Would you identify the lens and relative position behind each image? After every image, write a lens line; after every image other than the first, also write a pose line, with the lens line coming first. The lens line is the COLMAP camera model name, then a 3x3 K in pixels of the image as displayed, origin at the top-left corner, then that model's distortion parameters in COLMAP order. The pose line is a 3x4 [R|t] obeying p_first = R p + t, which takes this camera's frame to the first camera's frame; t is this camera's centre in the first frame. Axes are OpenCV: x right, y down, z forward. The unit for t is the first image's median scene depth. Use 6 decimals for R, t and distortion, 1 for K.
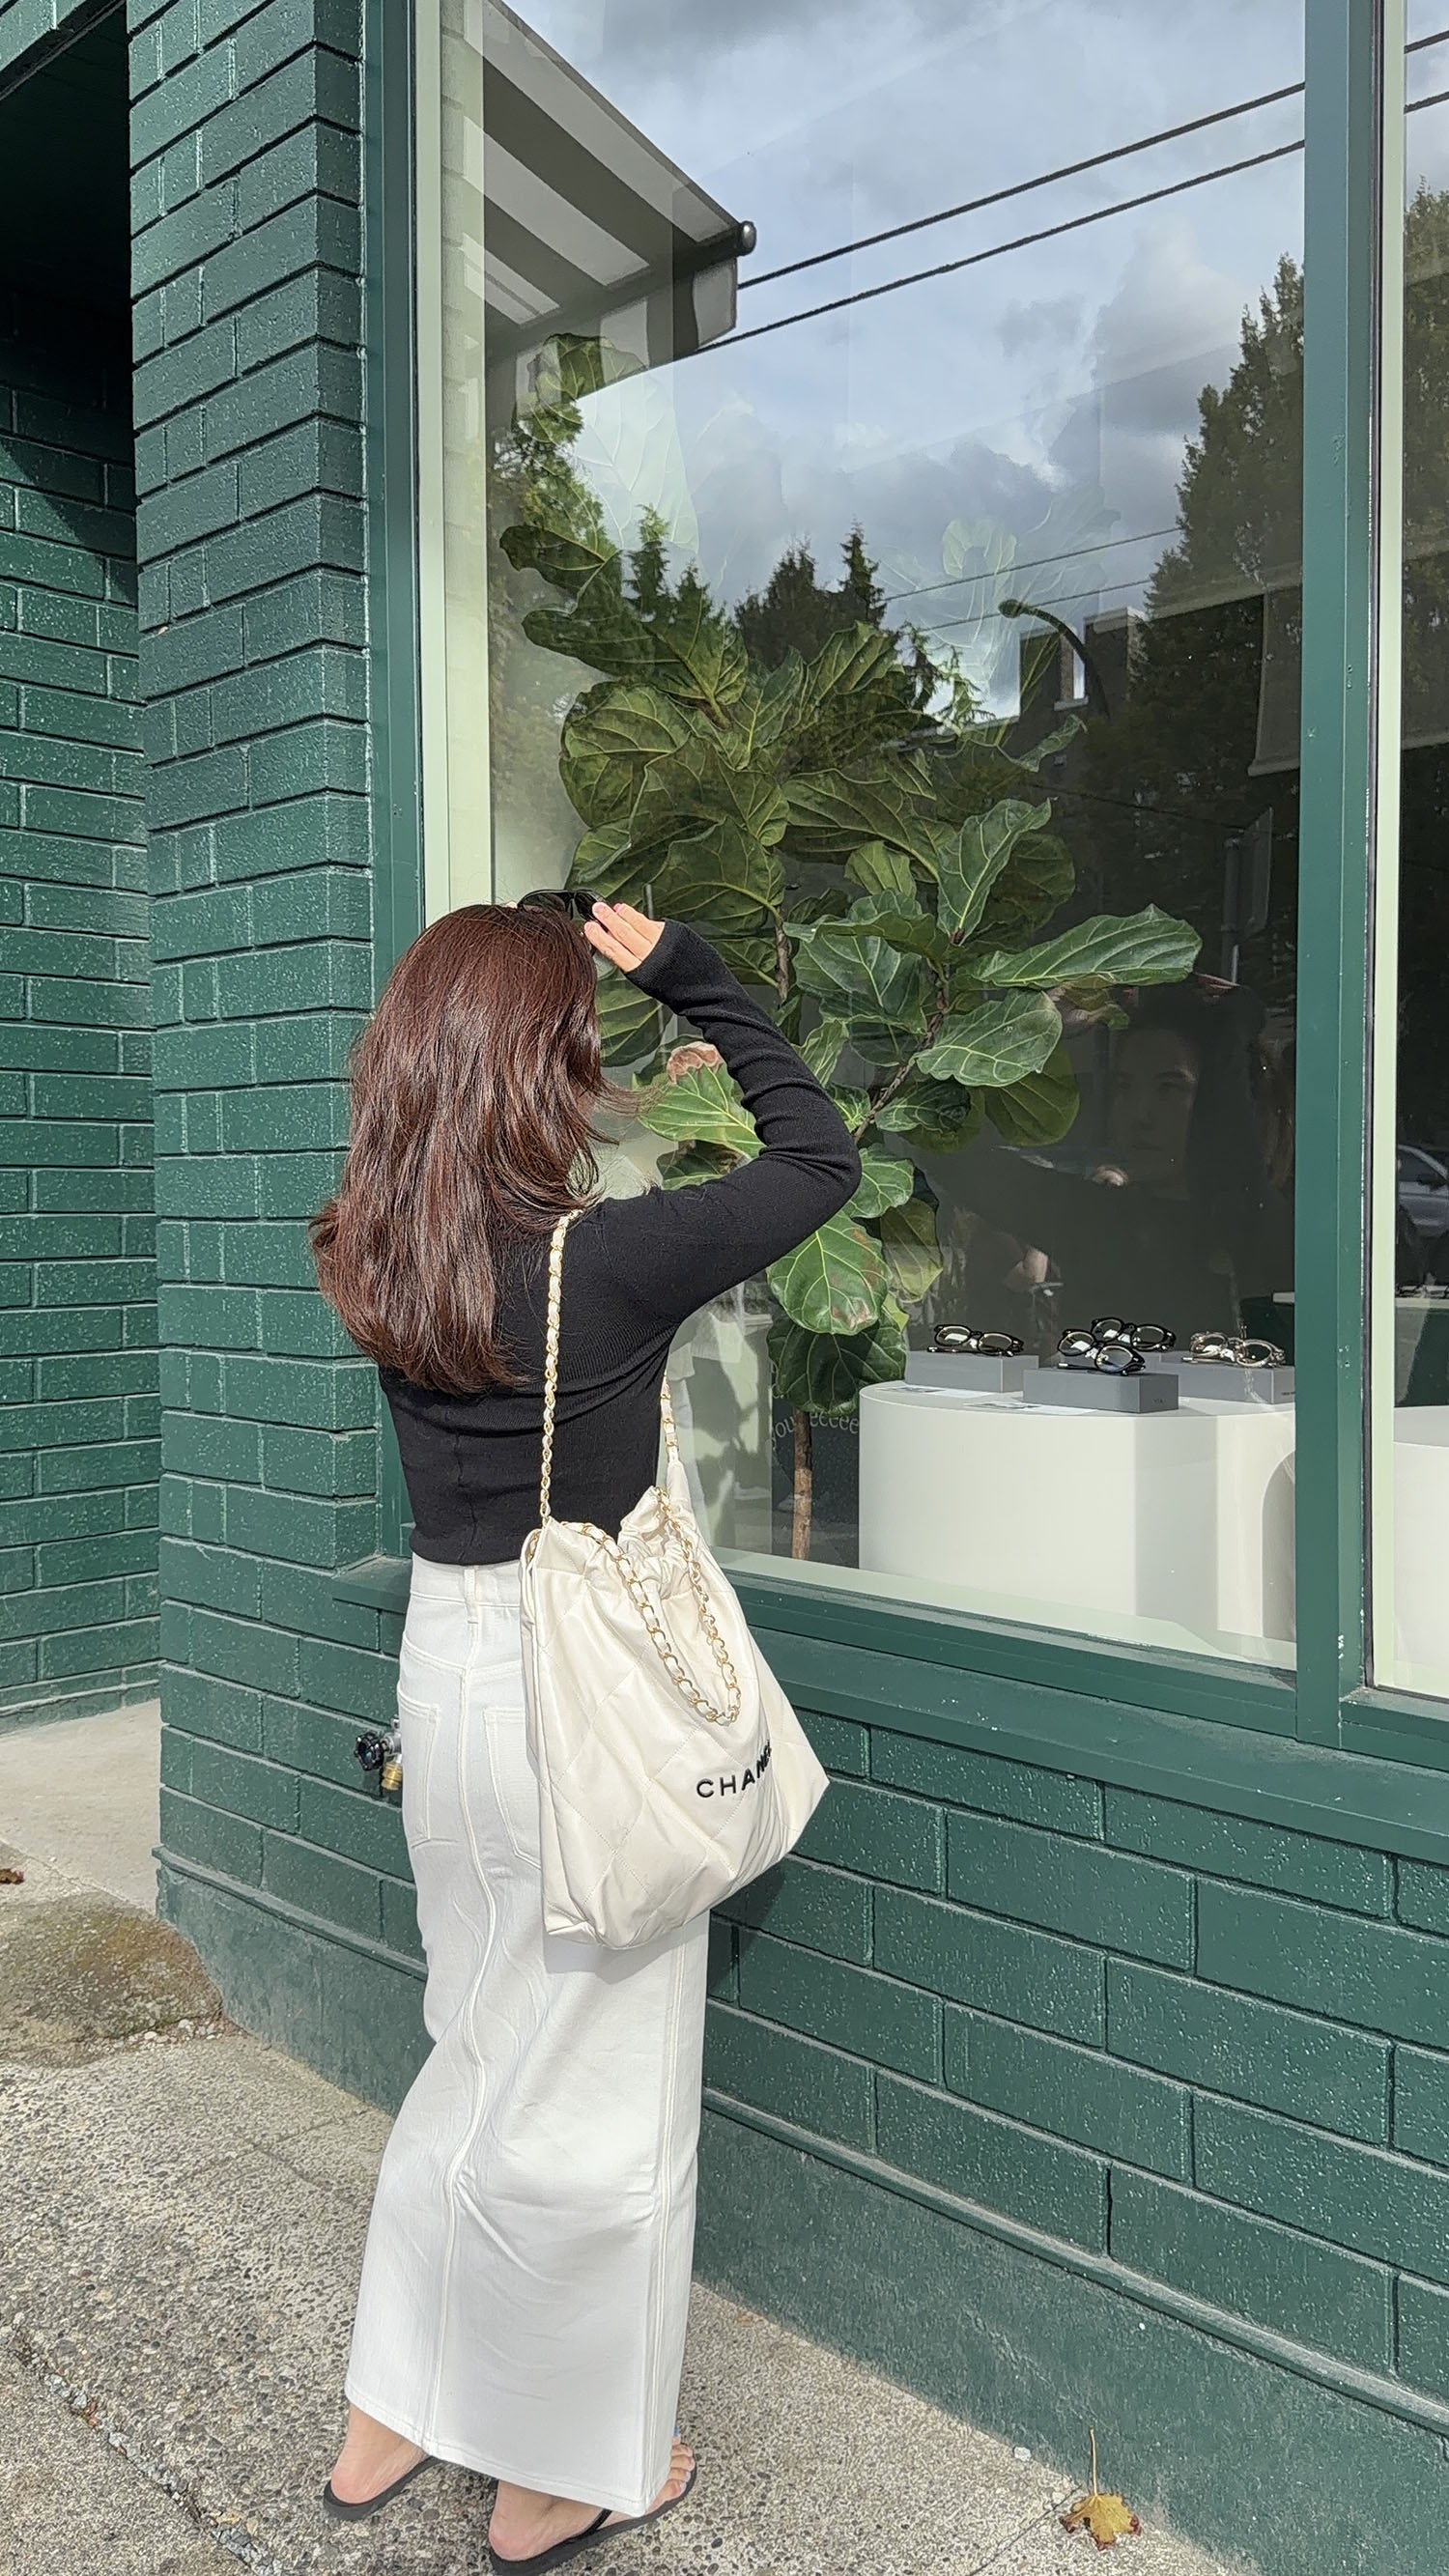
lens RADIAL K [[2178.4, 0, 725.2], [0, 2178.4, 1275.2], [0, 0, 1]] dist [0.057452, -0.080748]
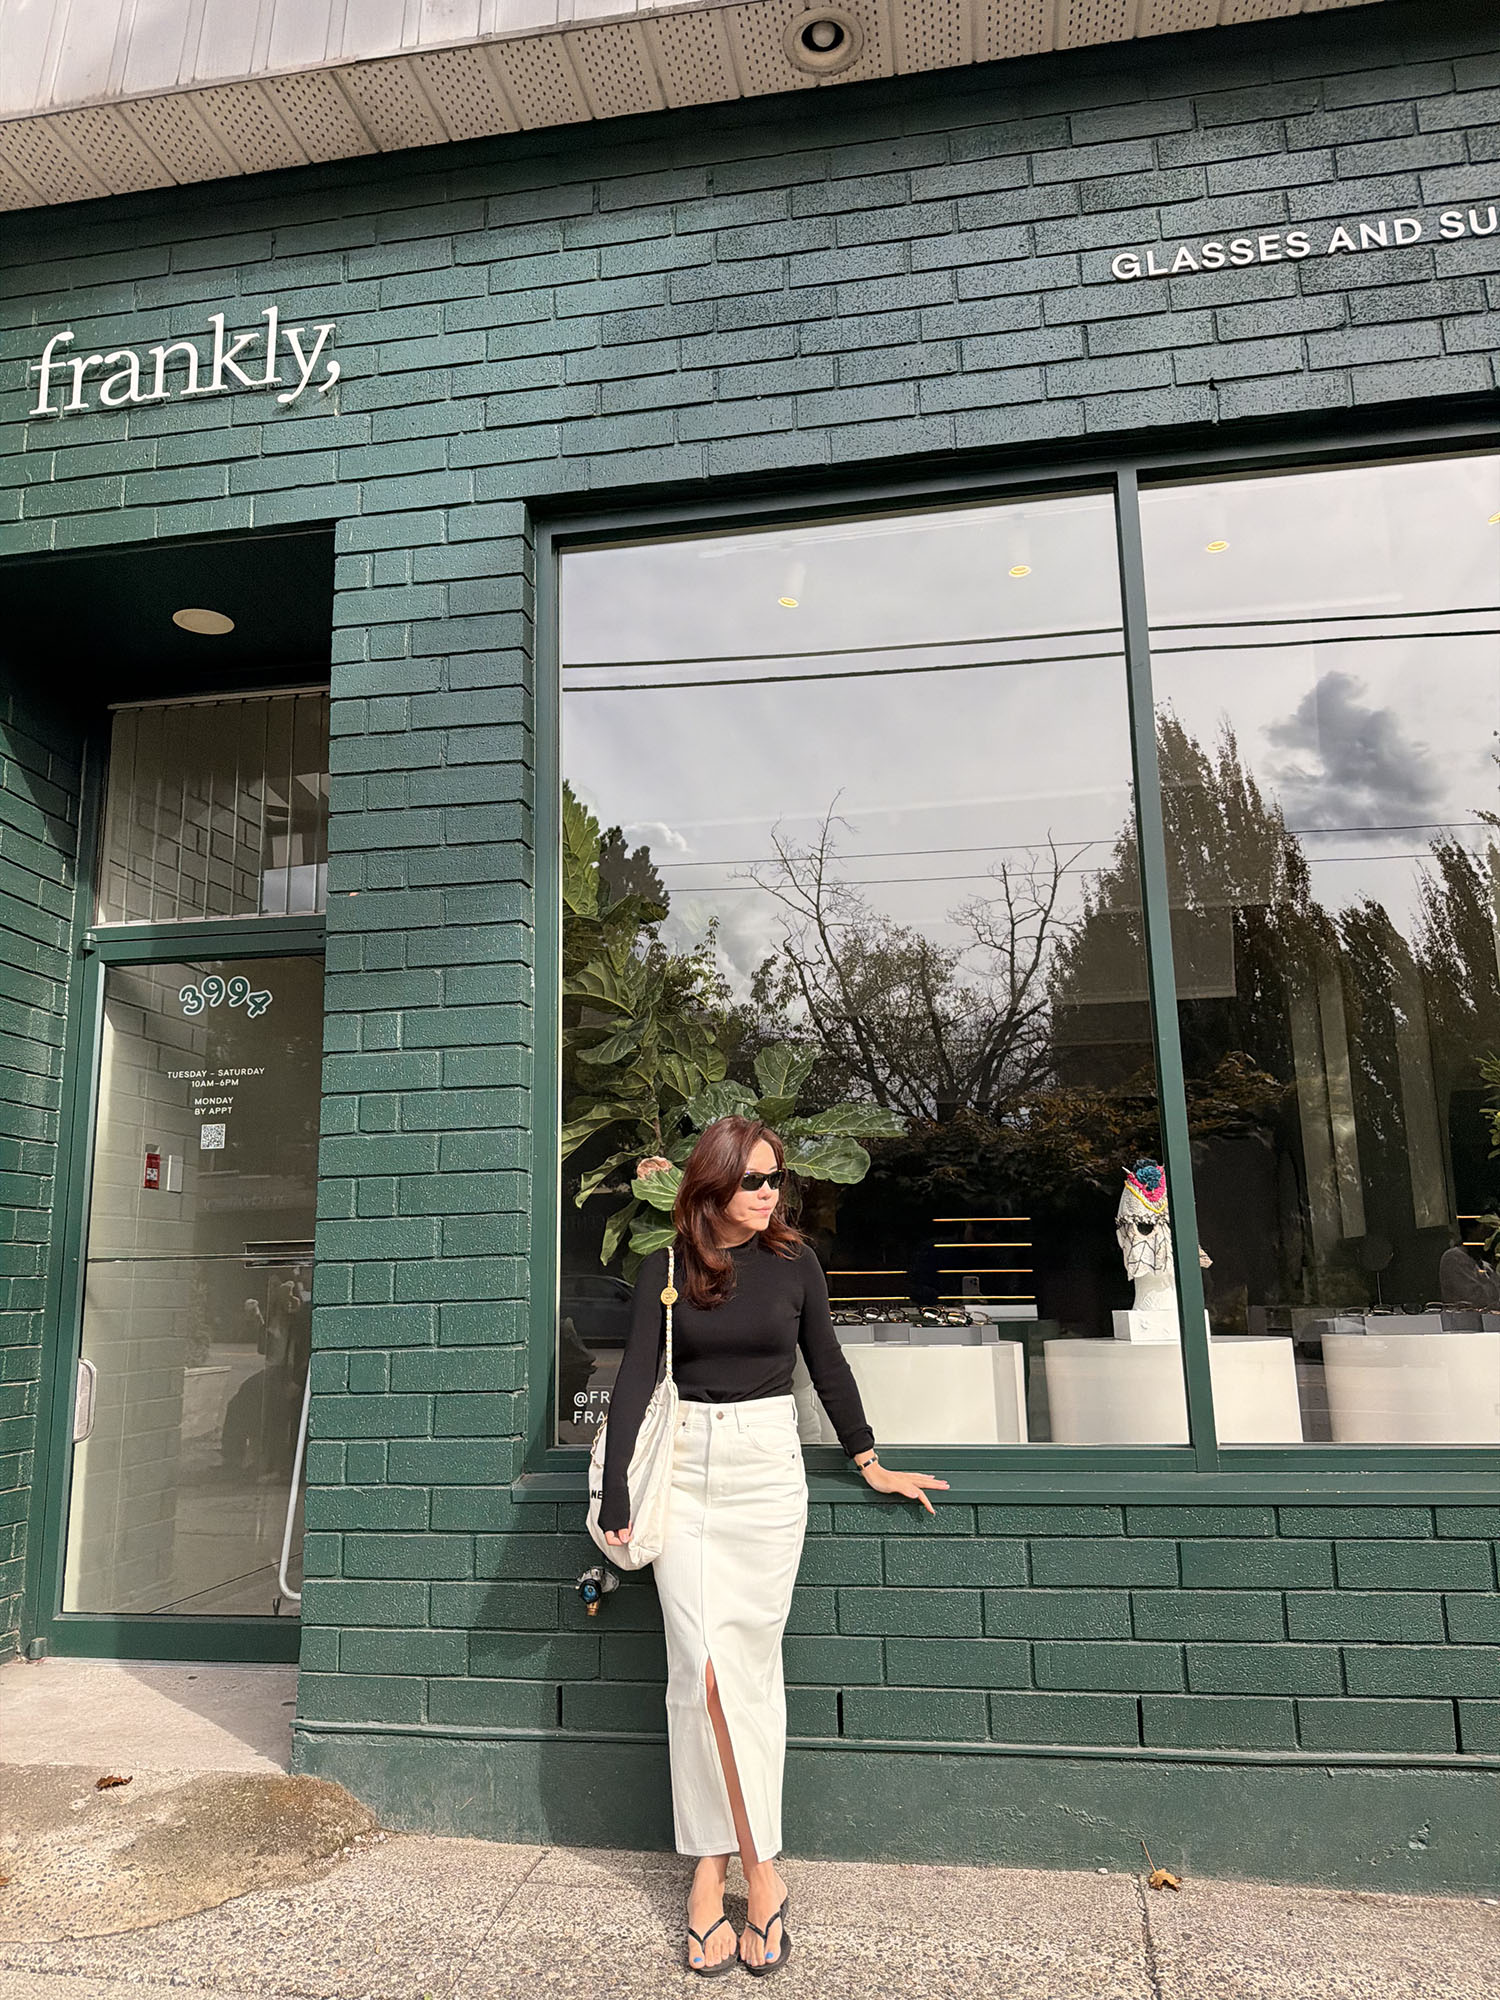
lens RADIAL K [[1419.5, 0, 761.7], [0, 1419.5, 1006.7], [0, 0, 1]] dist [0.016531, -0.018610]
pose [[0.792747, 0.108185, 0.599873, -0.703007], [0.039971, 0.972779, -0.228260, 0.043426], [-0.608238, 0.204930, 0.766844, 0.032237]]
